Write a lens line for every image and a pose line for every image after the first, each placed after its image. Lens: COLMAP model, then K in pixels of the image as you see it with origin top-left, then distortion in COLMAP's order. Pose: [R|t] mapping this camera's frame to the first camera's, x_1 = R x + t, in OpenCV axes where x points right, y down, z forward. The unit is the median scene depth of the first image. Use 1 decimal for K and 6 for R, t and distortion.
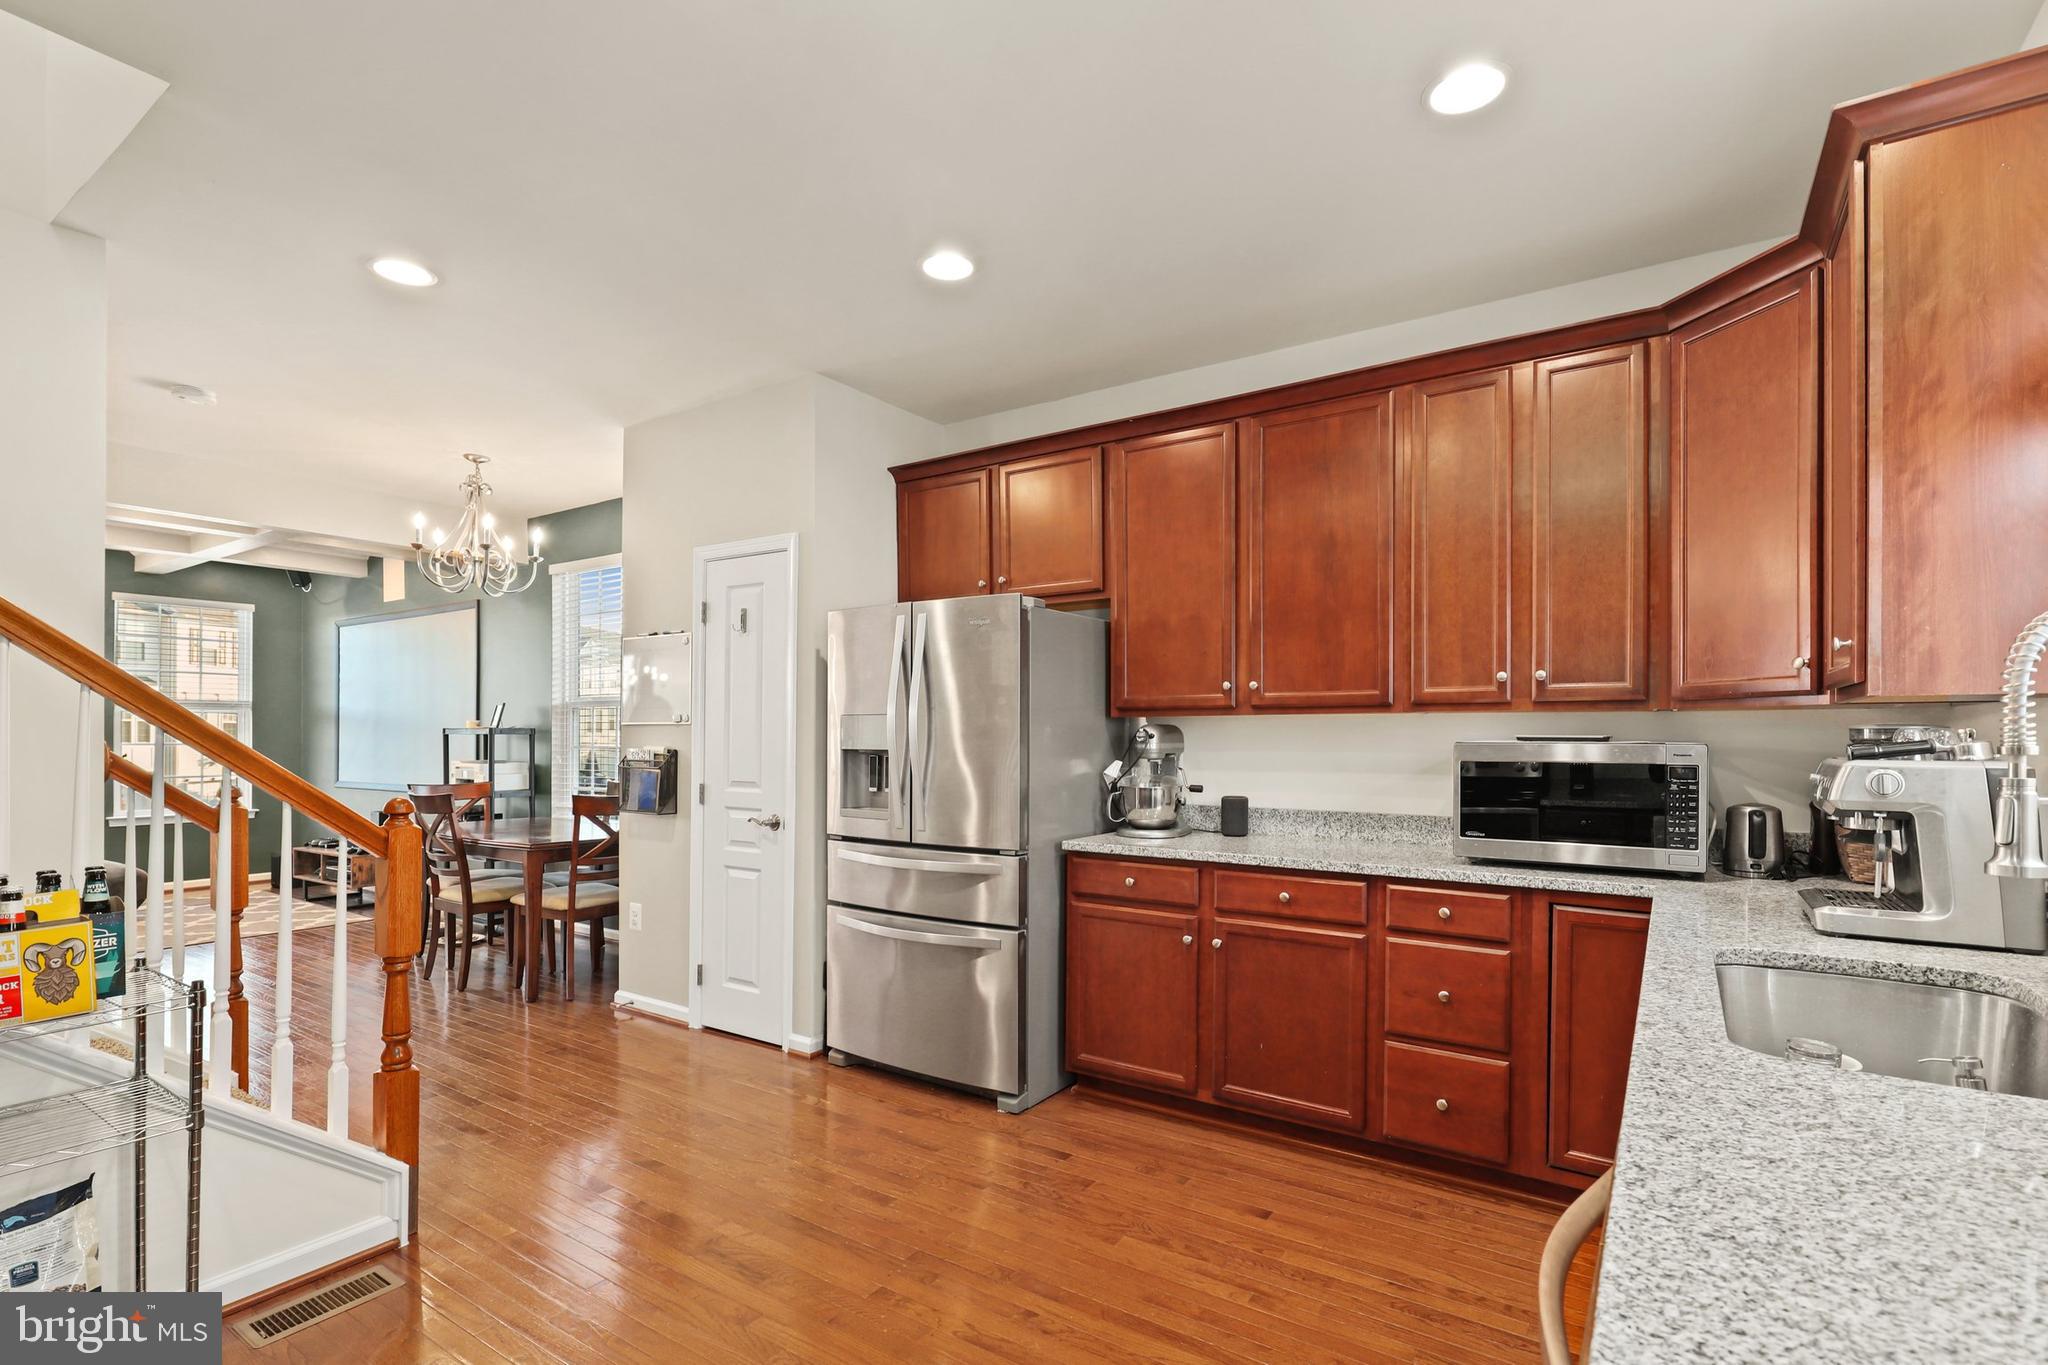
lens RADIAL K [[958.5, 0, 1019.6], [0, 958.5, 735.6], [0, 0, 1]] dist [-0.000226, -0.000141]
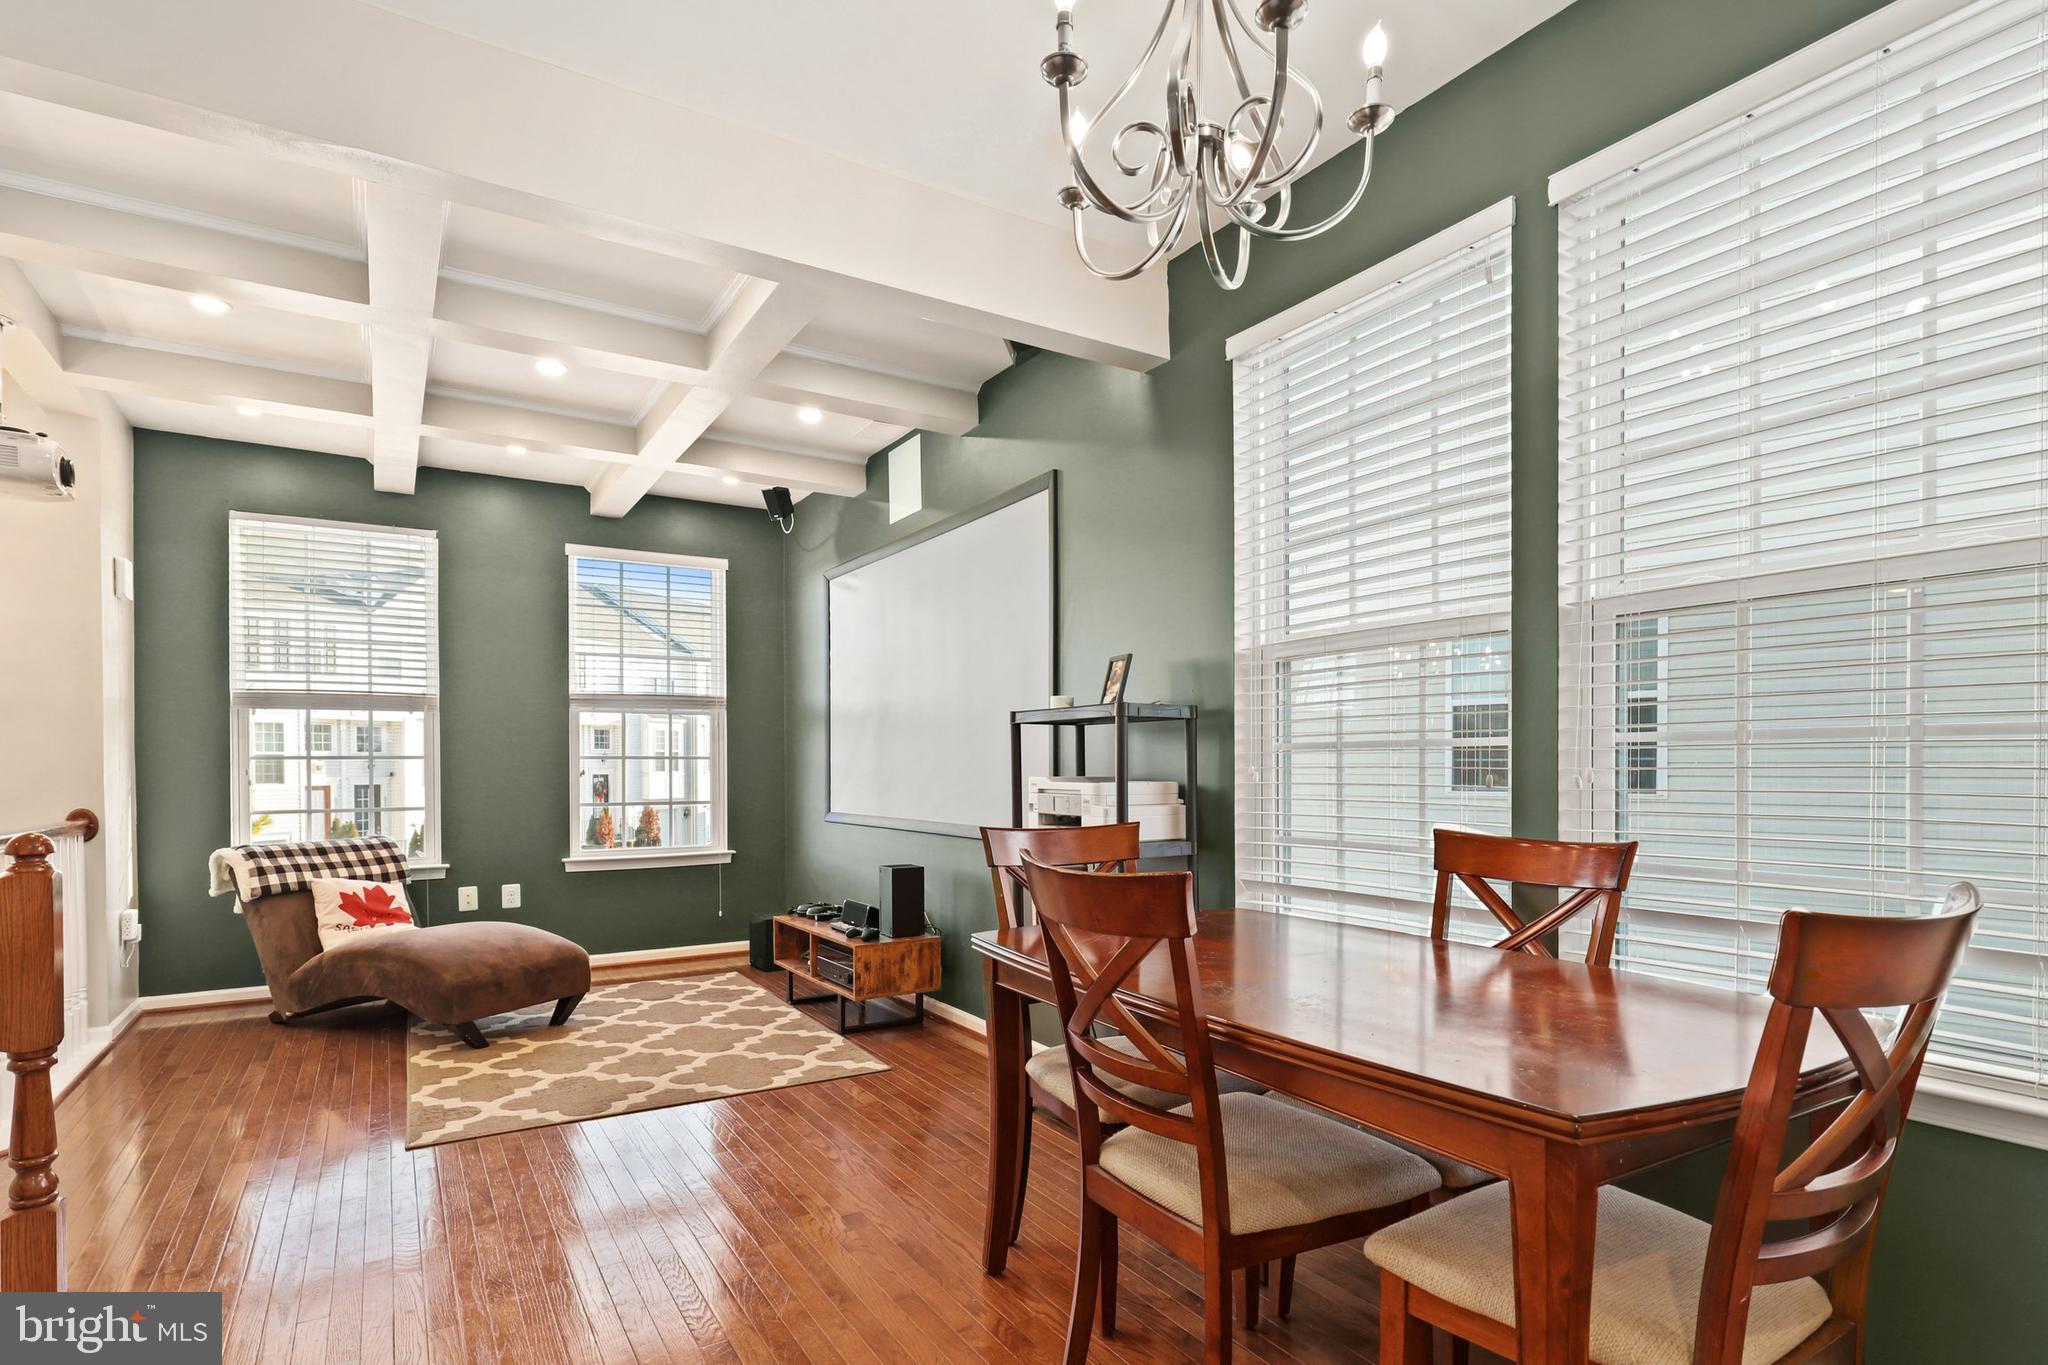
lens RADIAL K [[1036.6, 0, 1022.5], [0, 1036.6, 771.4], [0, 0, 1]] dist [0.029748, 0.000152]
pose [[0.910680, -0.002193, -0.413107, -0.765633], [0.005923, 0.999952, 0.007749, 0.038833], [0.413070, -0.009504, 0.910650, 1.047007]]
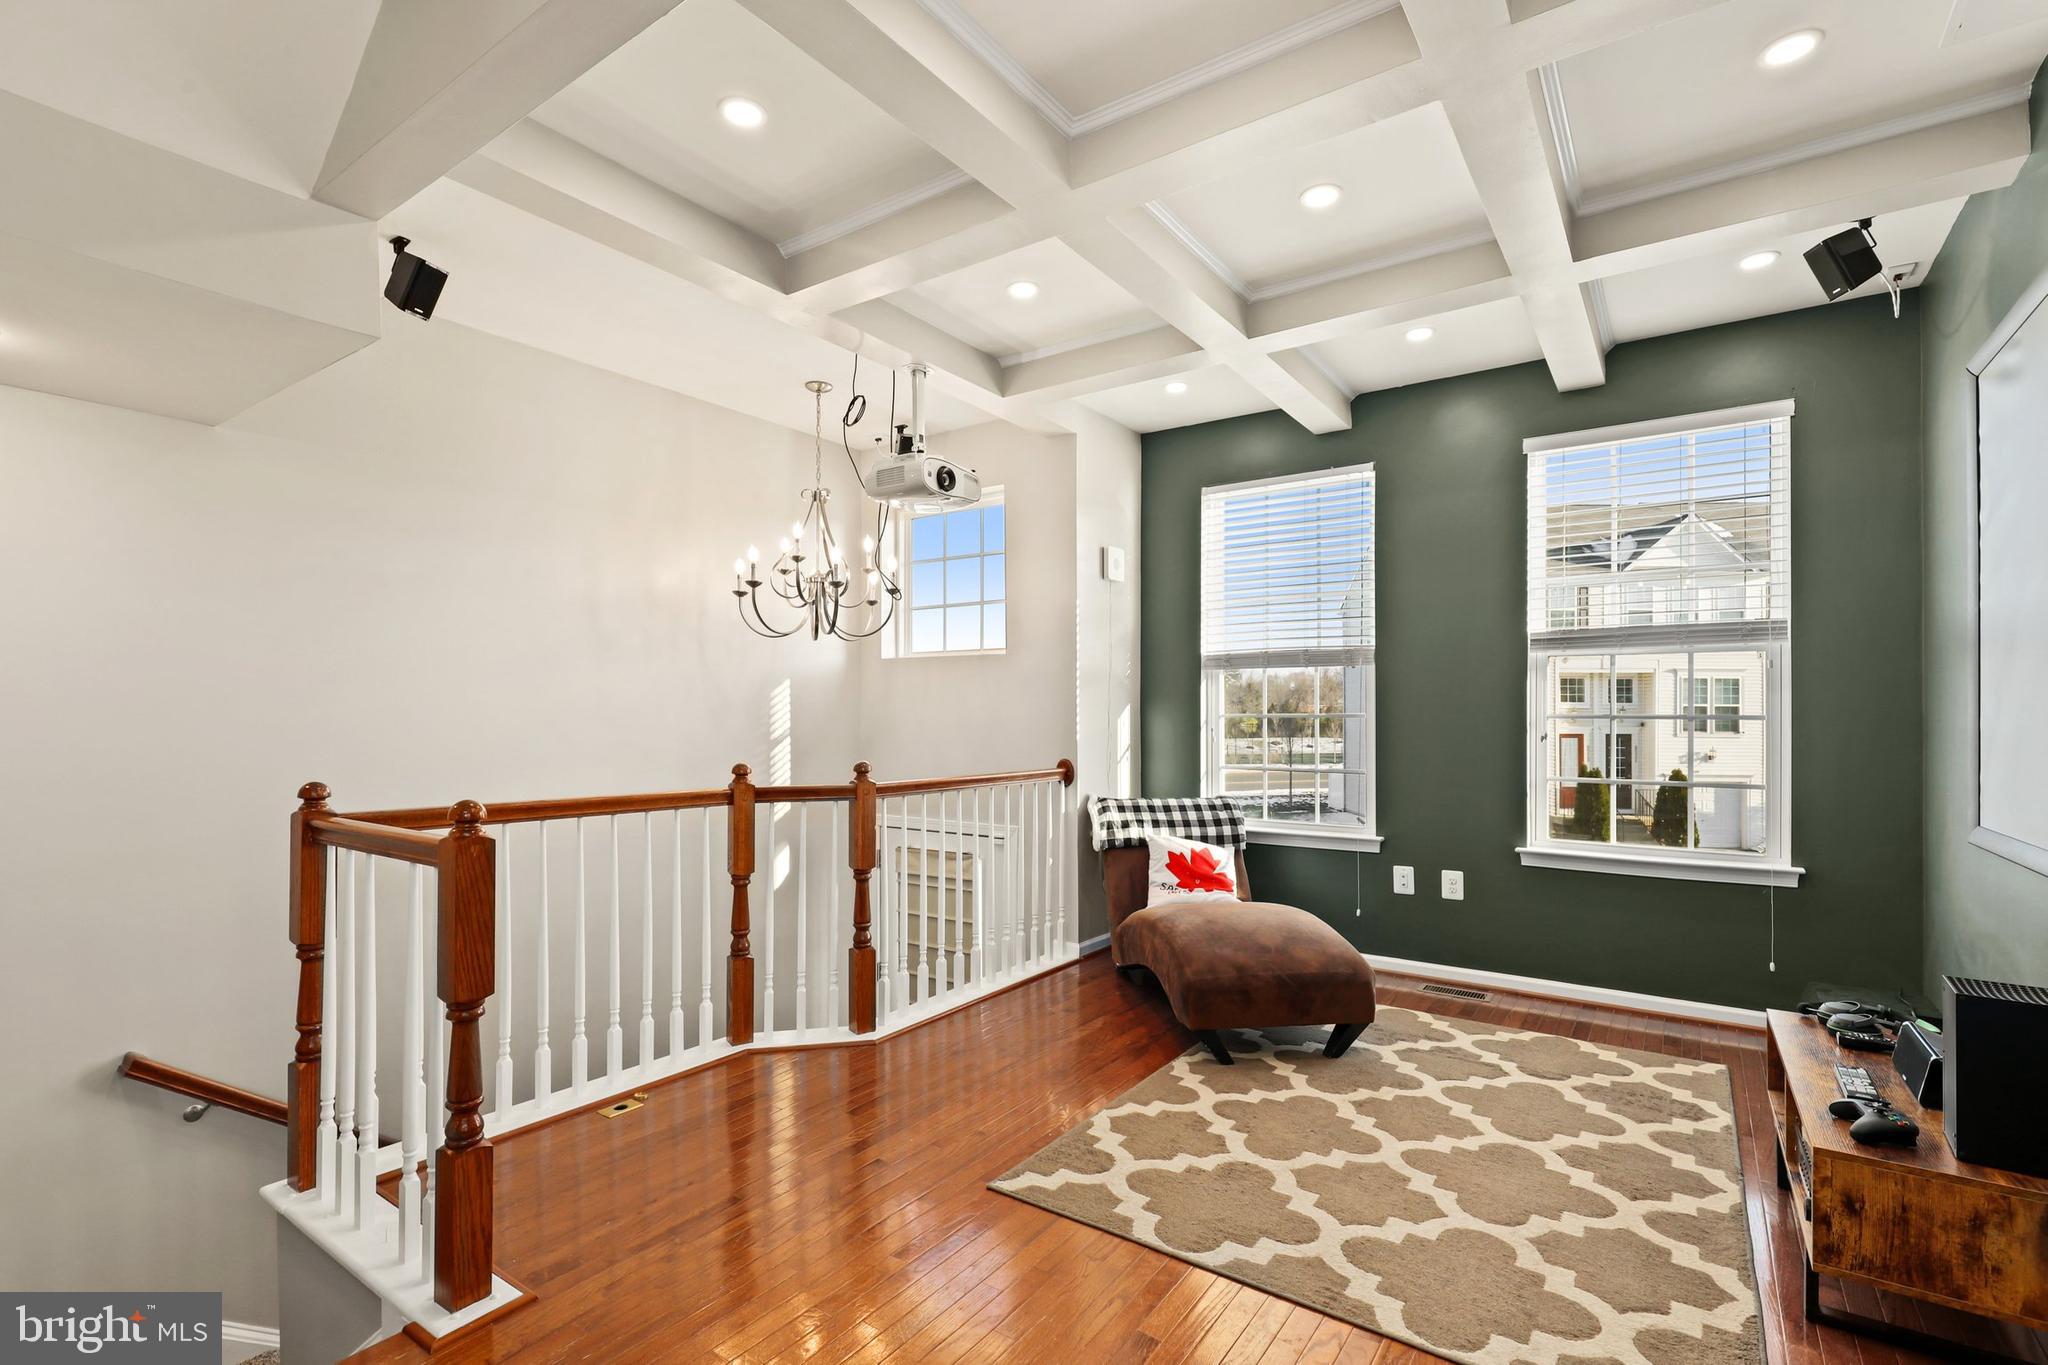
lens RADIAL K [[948.1, 0, 1026.5], [0, 948.1, 712.7], [0, 0, 1]] dist [-0.000110, -0.000345]
pose [[-0.002543, -0.002779, -0.999993, -0.947415], [-0.000014, 0.999996, -0.002779, 0.024967], [0.999997, 0.000007, -0.002543, 1.724226]]
